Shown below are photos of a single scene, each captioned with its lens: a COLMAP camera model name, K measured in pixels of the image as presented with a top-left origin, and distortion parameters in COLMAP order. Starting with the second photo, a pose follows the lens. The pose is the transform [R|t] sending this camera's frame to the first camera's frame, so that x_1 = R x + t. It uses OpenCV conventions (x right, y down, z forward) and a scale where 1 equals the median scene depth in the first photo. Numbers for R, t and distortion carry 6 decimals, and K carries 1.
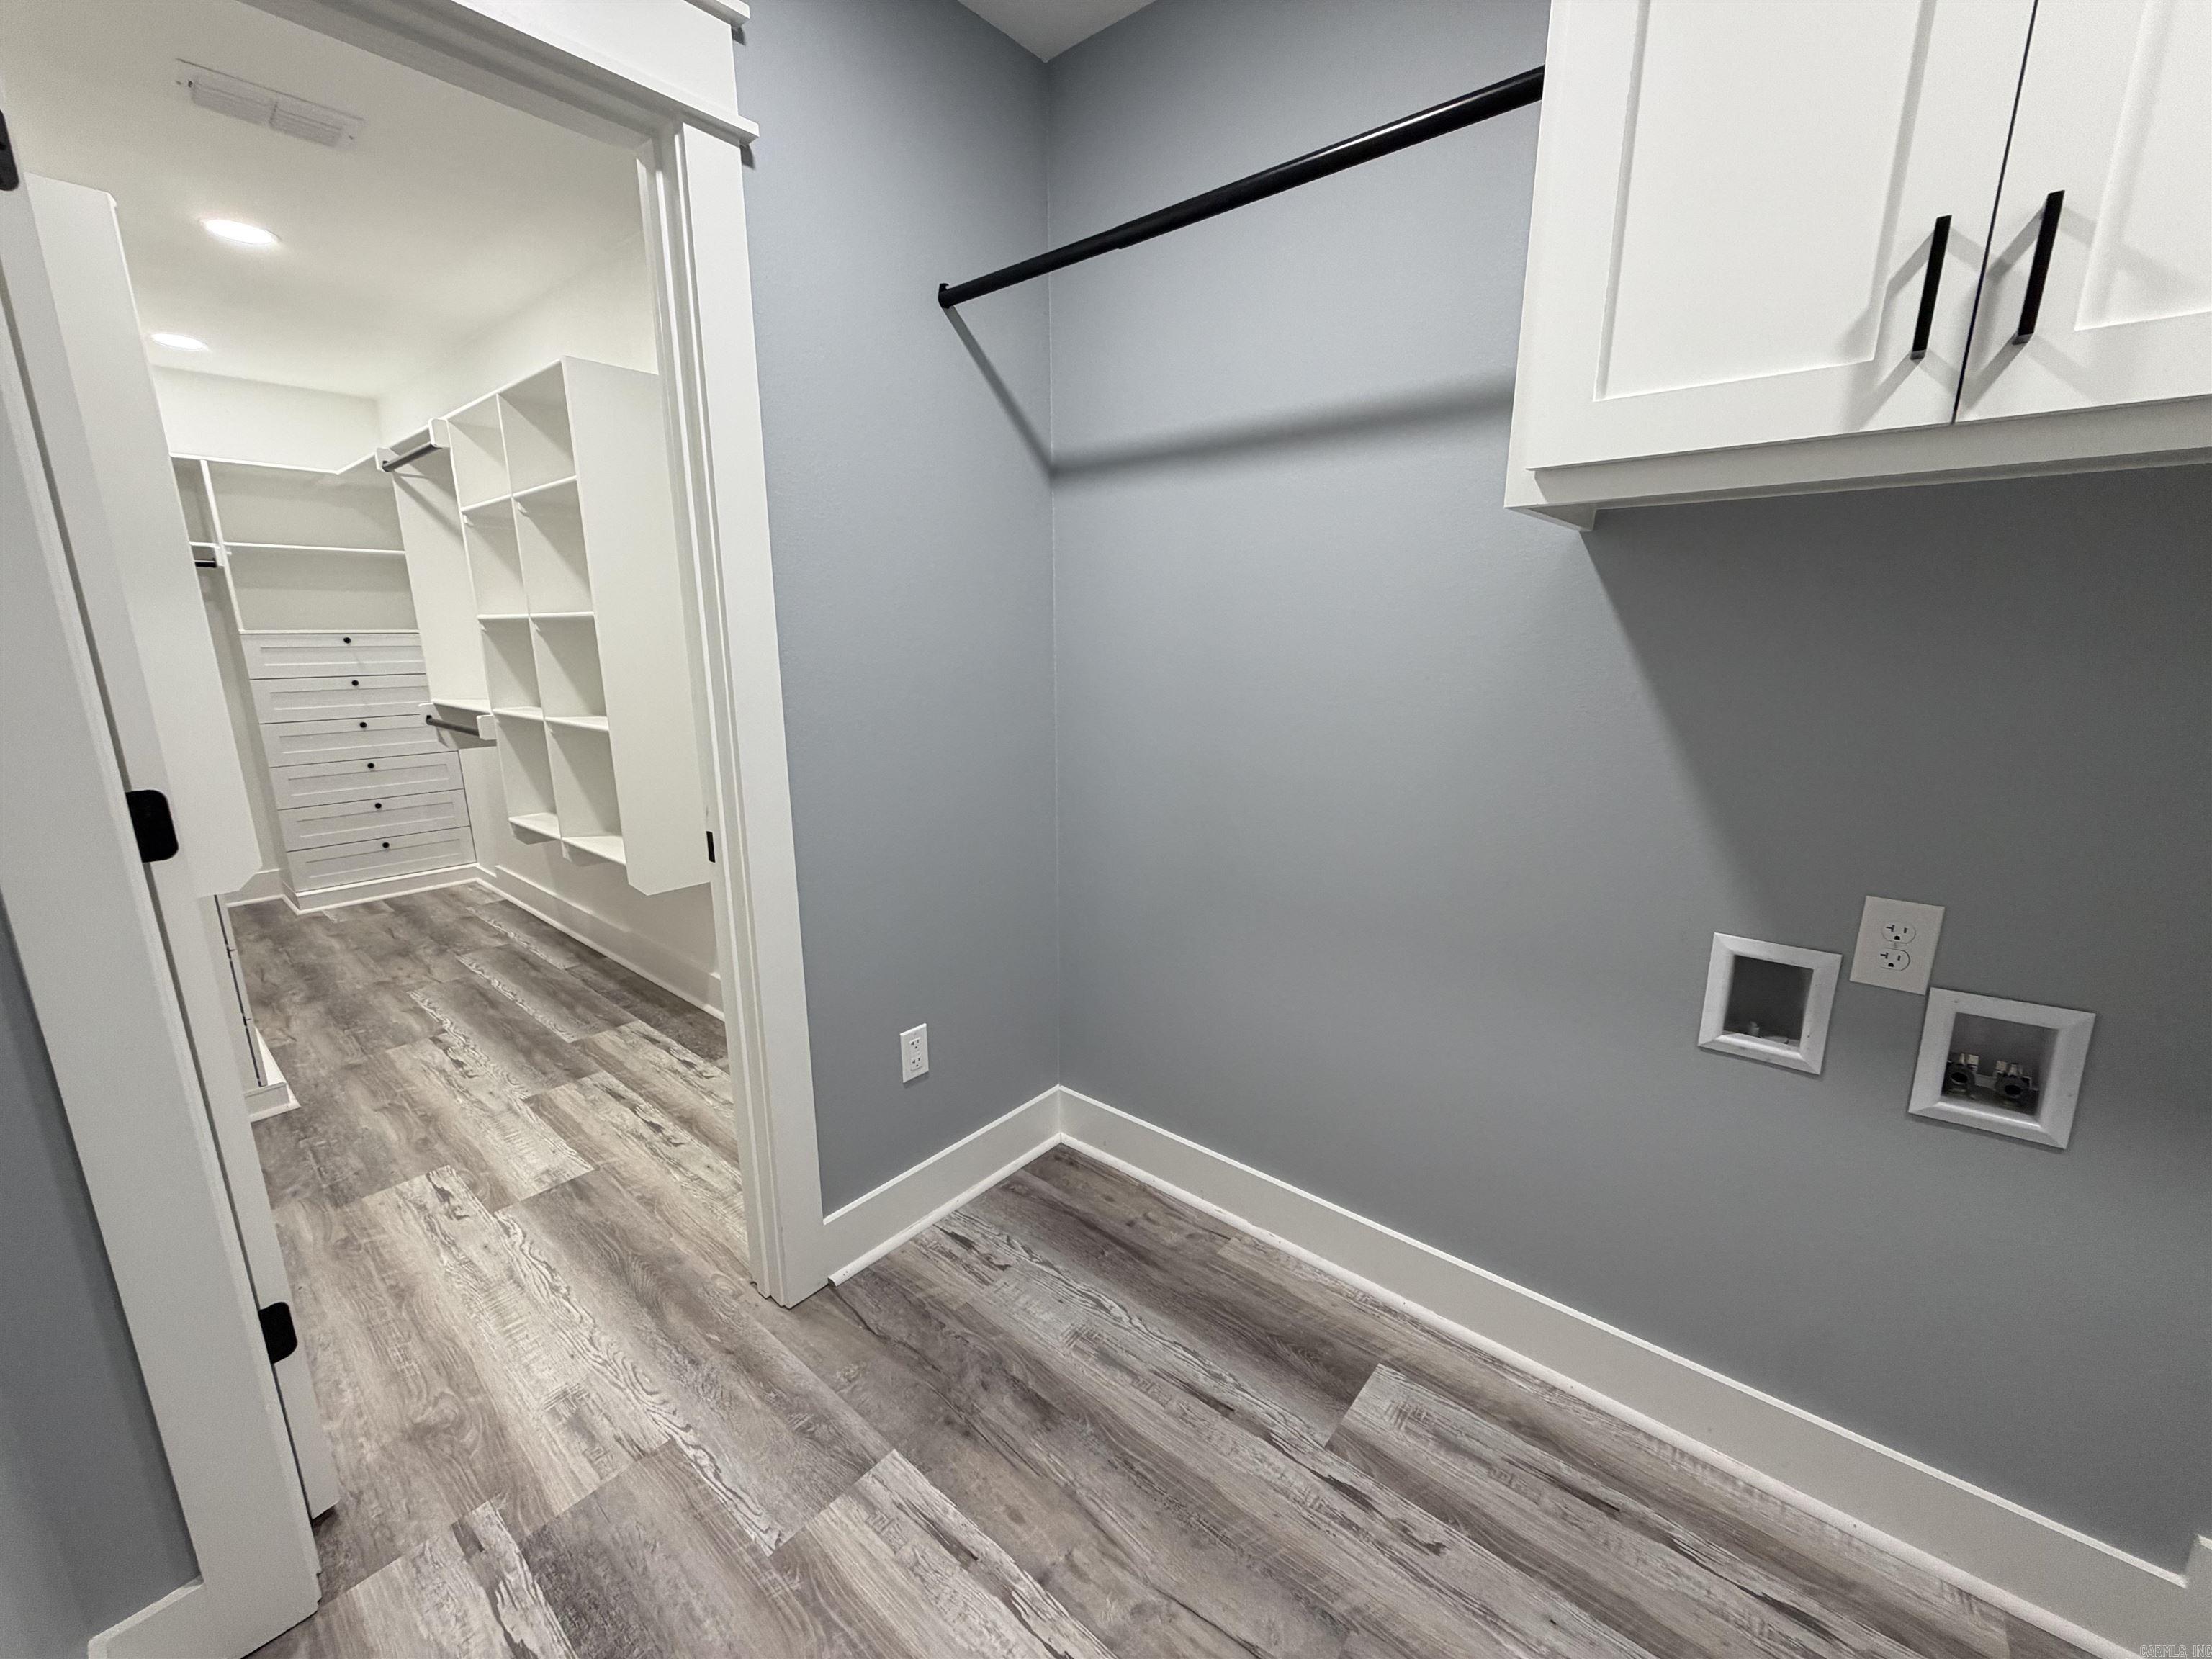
lens RADIAL K [[880.1, 0, 1094.2], [0, 880.1, 833.7], [0, 0, 1]] dist [0.005328, 0.000066]
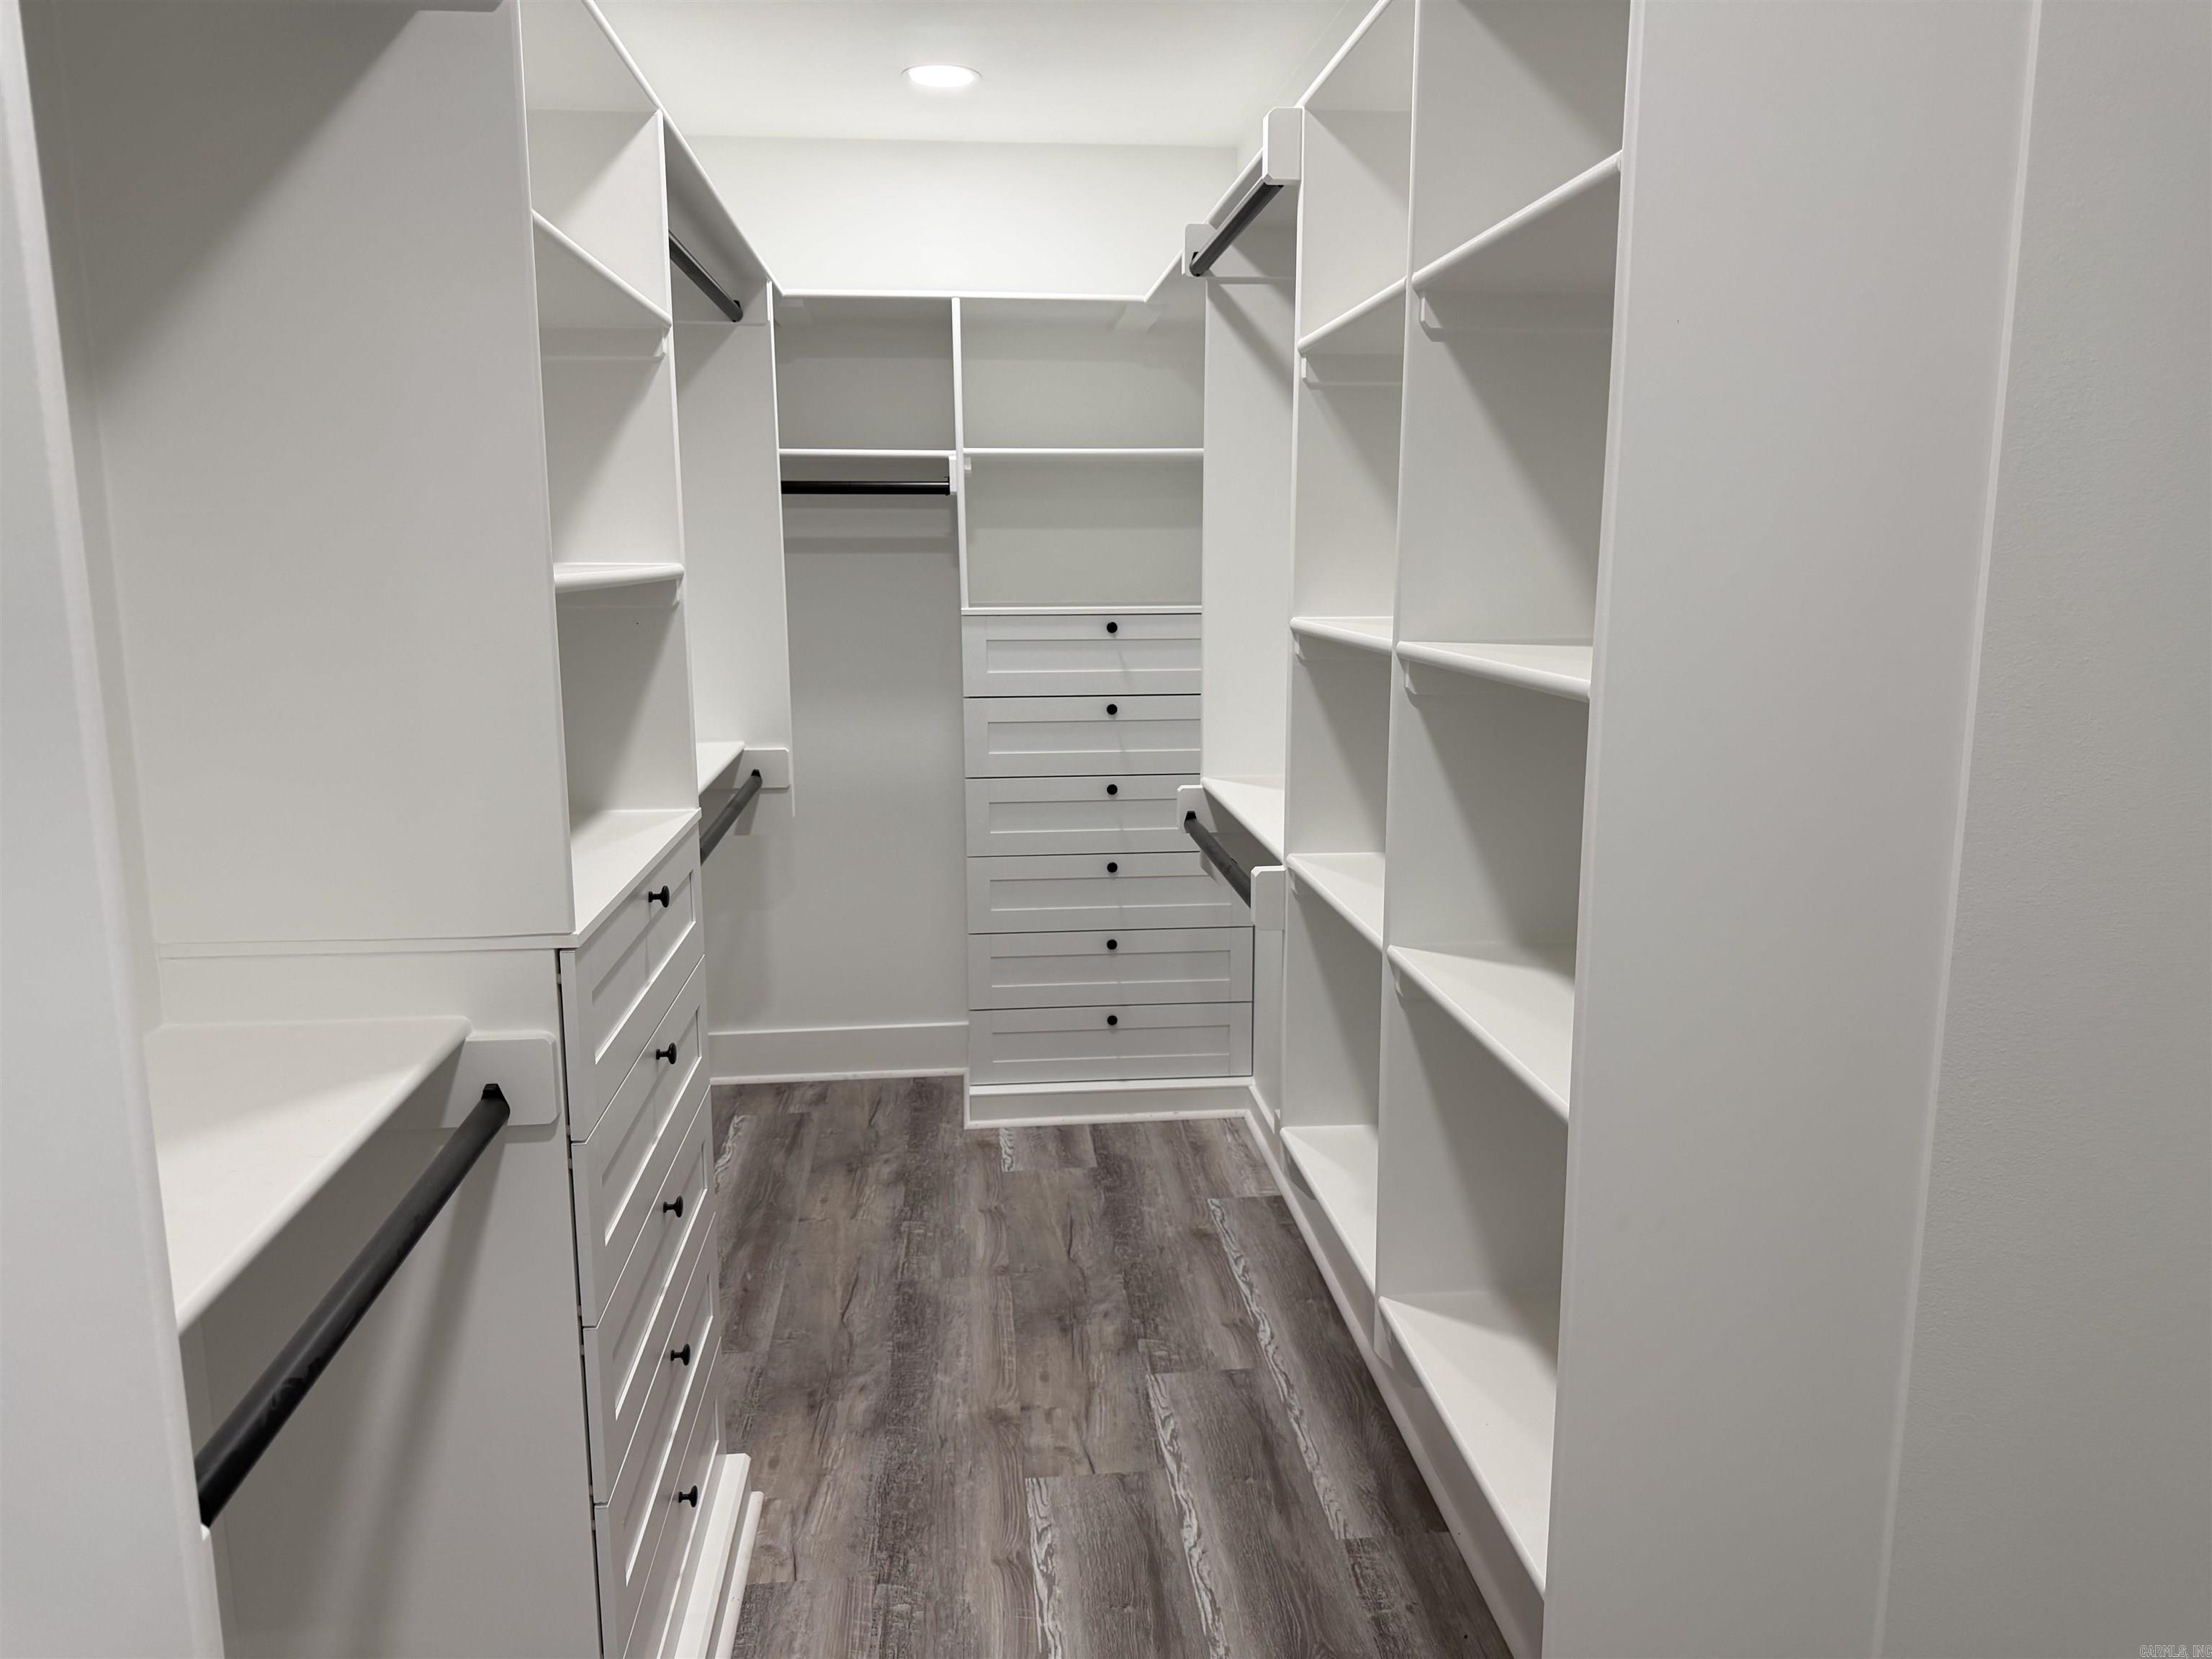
lens RADIAL K [[1549.1, 0, 1106.0], [0, 1549.1, 829.5], [0, 0, 1]] dist [0.105429, -0.102866]
pose [[0.716546, 0.128642, -0.685575, -0.240429], [-0.158059, 0.987226, 0.020045, -0.134388], [0.679397, 0.093998, 0.727726, 0.394239]]
